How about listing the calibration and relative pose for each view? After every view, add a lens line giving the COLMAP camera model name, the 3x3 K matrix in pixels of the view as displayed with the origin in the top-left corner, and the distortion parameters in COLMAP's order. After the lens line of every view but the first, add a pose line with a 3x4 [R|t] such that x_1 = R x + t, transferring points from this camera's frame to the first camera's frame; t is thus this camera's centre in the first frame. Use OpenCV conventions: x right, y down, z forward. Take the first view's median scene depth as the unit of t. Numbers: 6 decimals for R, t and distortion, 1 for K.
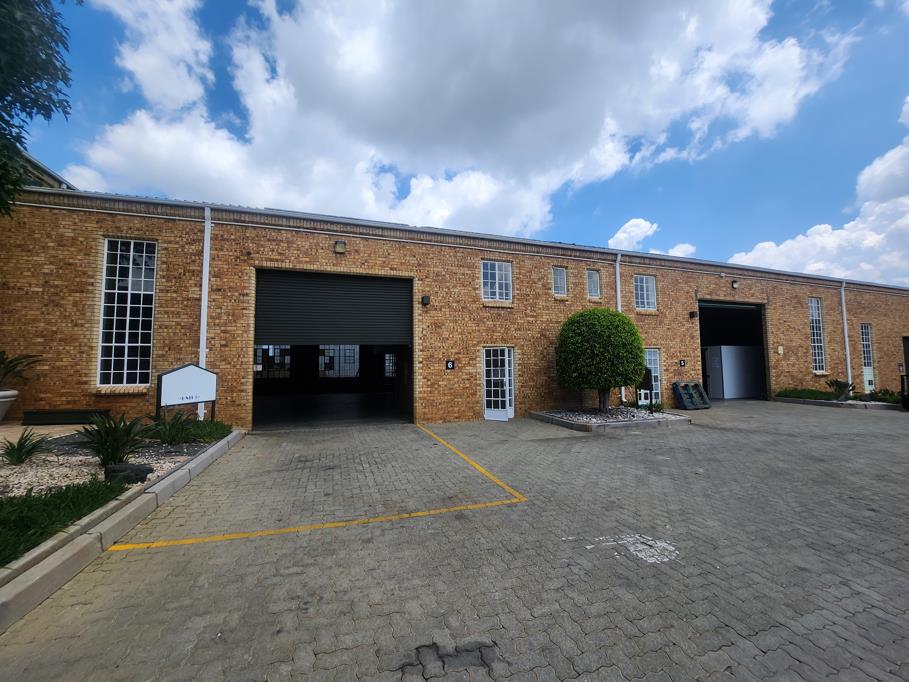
lens RADIAL K [[365.0, 0, 455.0], [0, 365.0, 341.5], [0, 0, 1]] dist [-0.023360, 0.000472]
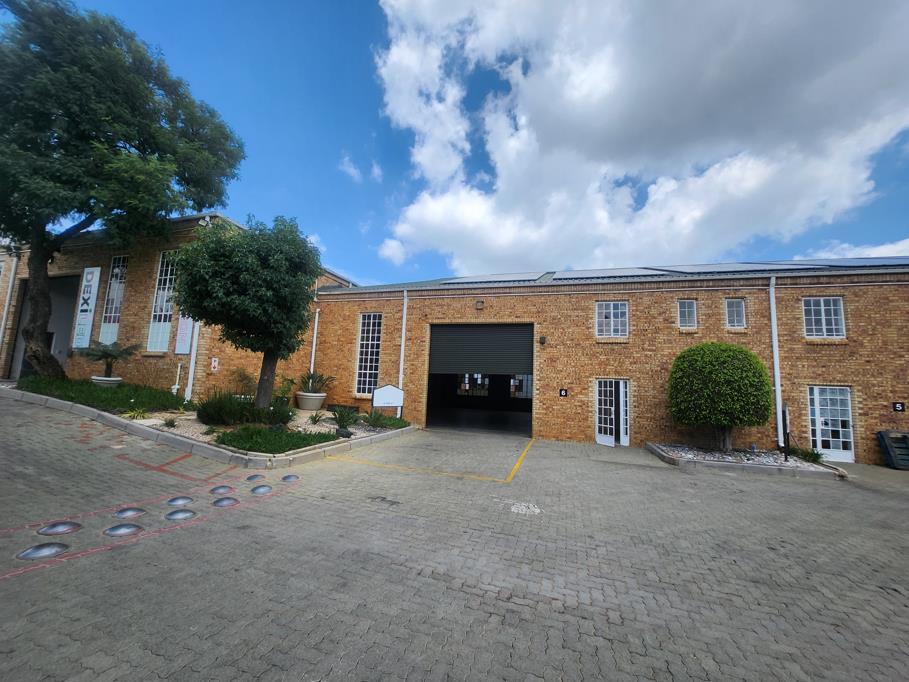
lens RADIAL K [[365.0, 0, 452.4], [0, 365.0, 338.6], [0, 0, 1]] dist [-0.023360, 0.000472]
pose [[0.807627, -0.030737, -0.588892, 0.455507], [-0.009956, 0.997788, -0.065733, -0.035673], [0.589610, 0.058951, 0.805534, -0.215368]]
